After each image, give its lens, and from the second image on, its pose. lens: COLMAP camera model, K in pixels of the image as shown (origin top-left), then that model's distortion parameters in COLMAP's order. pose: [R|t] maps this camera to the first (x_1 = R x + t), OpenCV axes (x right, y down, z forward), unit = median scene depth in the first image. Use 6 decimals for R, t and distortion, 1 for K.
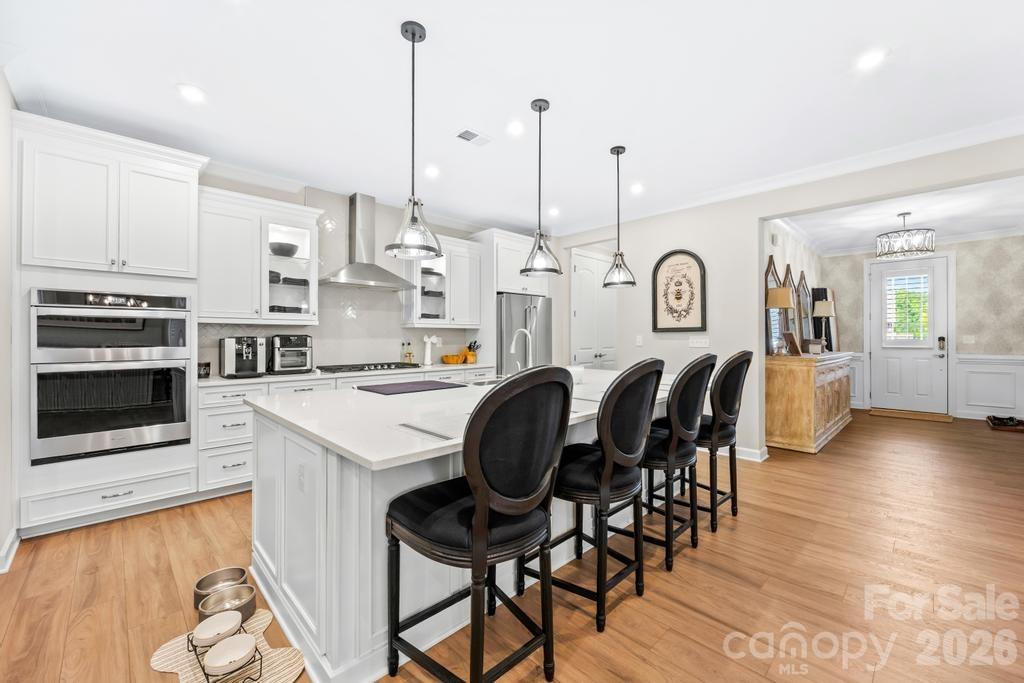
lens RADIAL K [[408.3, 0, 533.4], [0, 408.3, 336.3], [0, 0, 1]] dist [-0.004355, 0.001485]
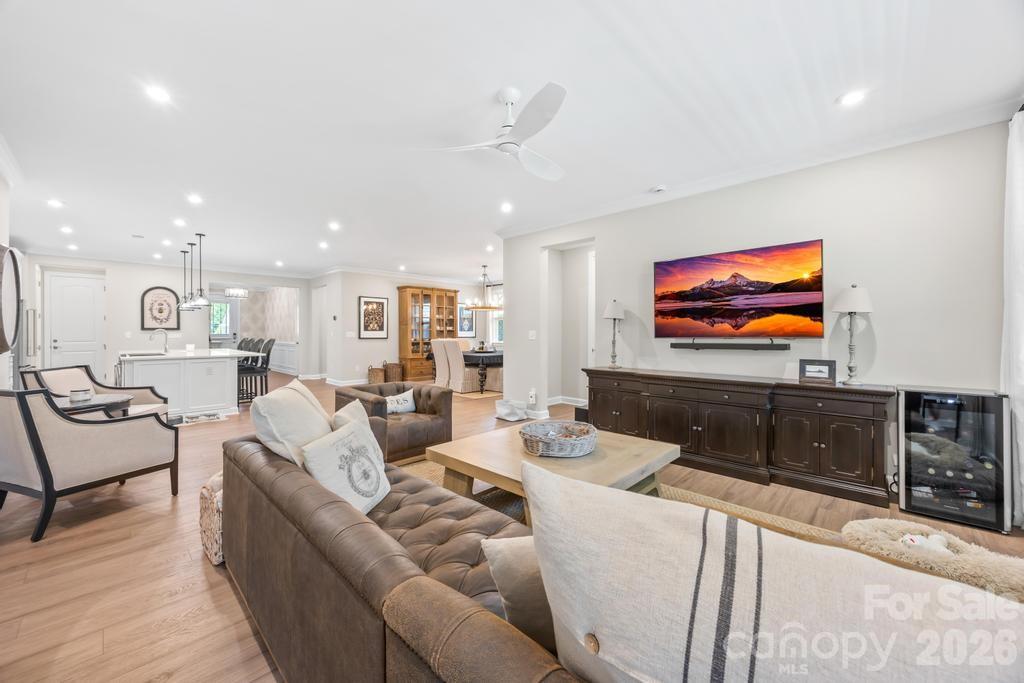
lens RADIAL K [[397.1, 0, 509.5], [0, 397.1, 331.4], [0, 0, 1]] dist [-0.003672, 0.000223]
pose [[0.000323, 0.004578, 0.999989, -1.371707], [-0.002789, 0.999986, -0.004577, -0.001475], [-0.999996, -0.002788, 0.000335, -0.564361]]
